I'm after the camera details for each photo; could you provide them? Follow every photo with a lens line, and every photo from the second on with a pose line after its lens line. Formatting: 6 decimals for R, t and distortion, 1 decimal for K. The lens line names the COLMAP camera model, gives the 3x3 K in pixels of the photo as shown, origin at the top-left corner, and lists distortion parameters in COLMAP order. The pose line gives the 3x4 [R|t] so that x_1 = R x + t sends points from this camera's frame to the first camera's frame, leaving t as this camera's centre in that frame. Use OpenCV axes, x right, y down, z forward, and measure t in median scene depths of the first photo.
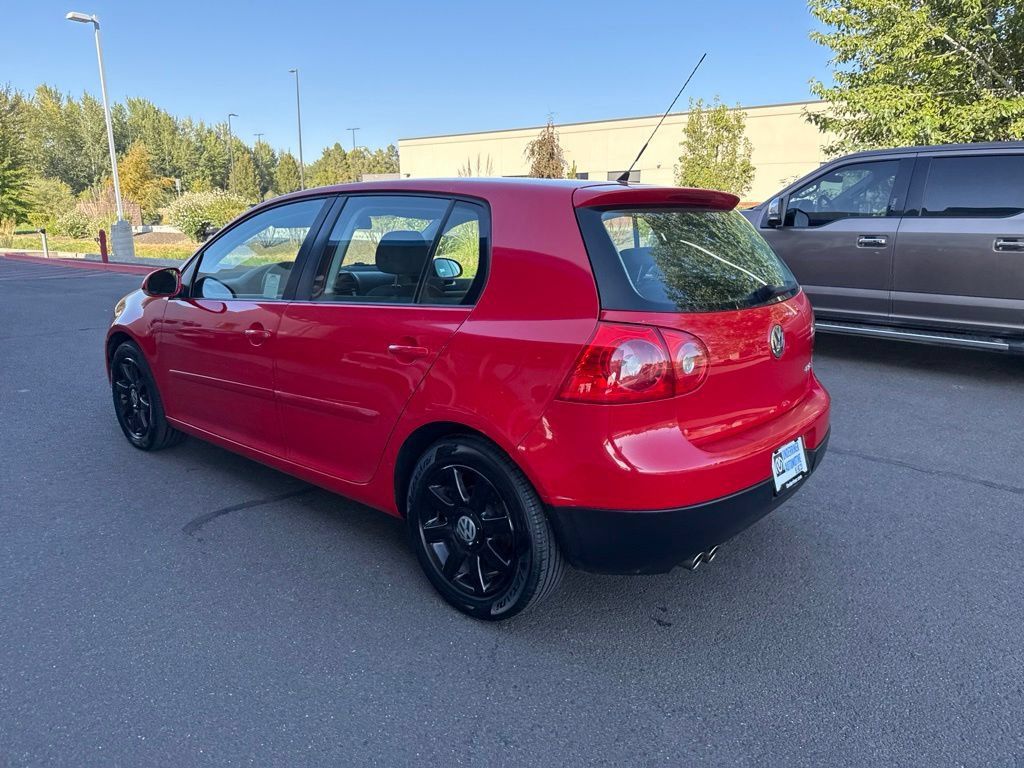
lens RADIAL K [[719.8, 0, 520.7], [0, 719.8, 381.8], [0, 0, 1]] dist [0.064301, -0.081802]
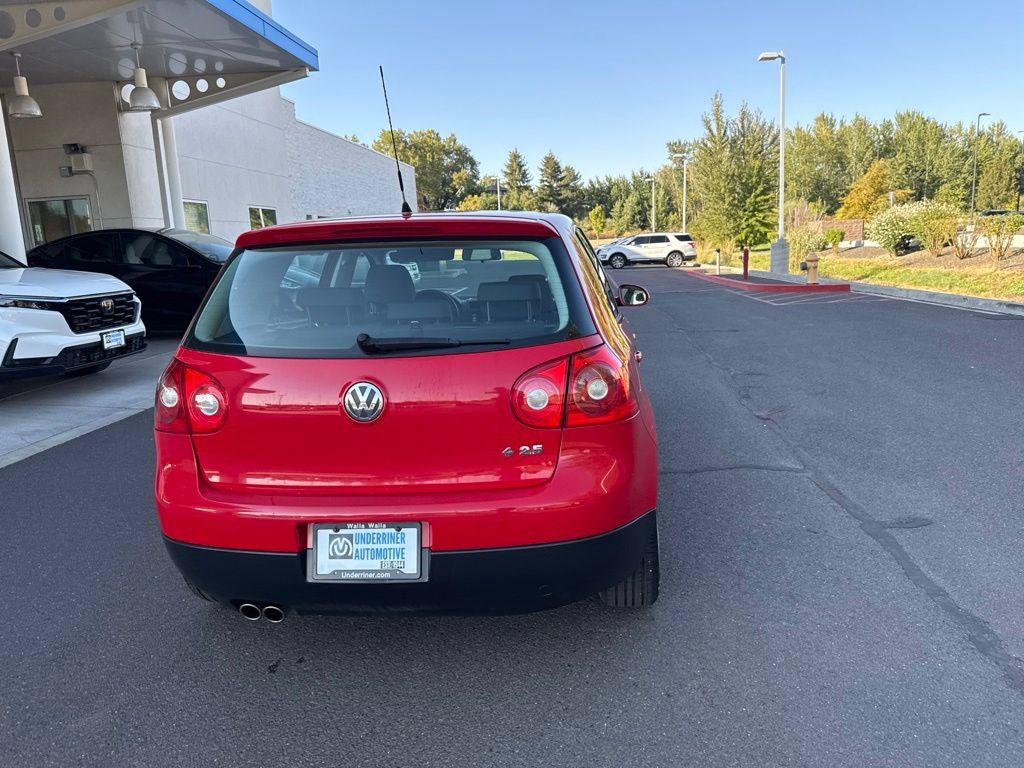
lens RADIAL K [[719.8, 0, 522.5], [0, 719.8, 386.2], [0, 0, 1]] dist [0.064301, -0.081802]
pose [[0.581915, 0.127201, -0.803241, 0.110708], [-0.135847, 0.989019, 0.058205, -0.014290], [0.801824, 0.075247, 0.592804, 0.064748]]
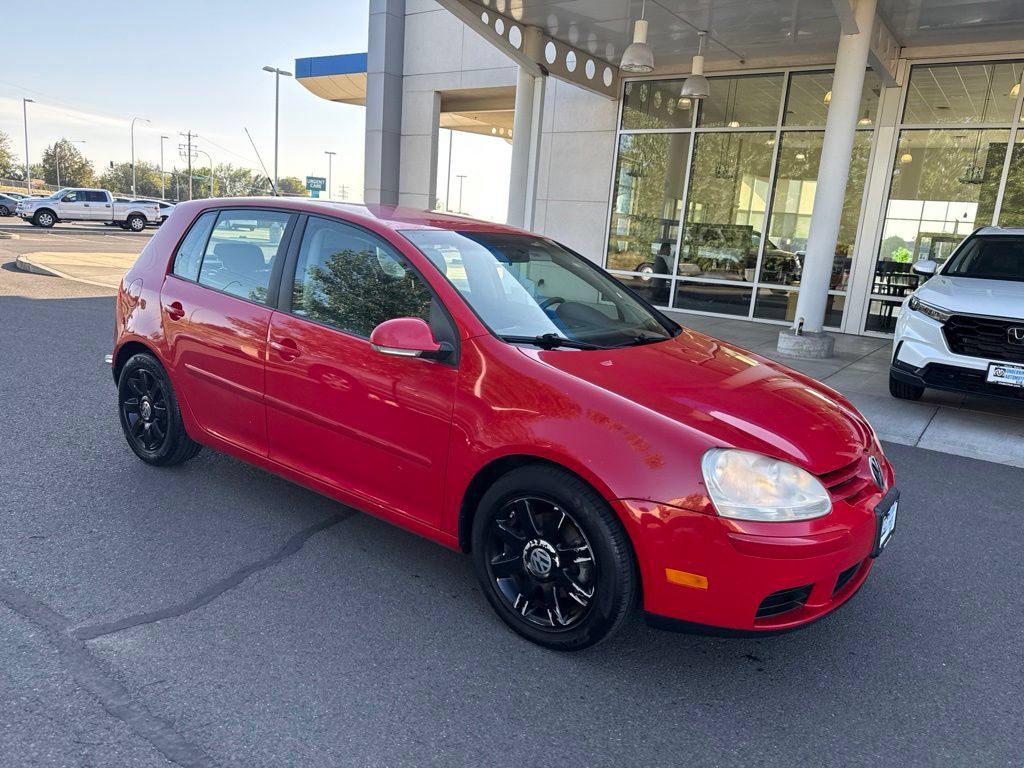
lens RADIAL K [[727.7, 0, 513.0], [0, 727.7, 379.4], [0, 0, 1]] dist [0.032215, -0.044102]
pose [[-0.993252, -0.065661, -0.095603, -0.025284], [-0.099555, 0.905570, 0.412349, -0.068836], [0.059500, 0.419084, -0.905996, 0.288773]]
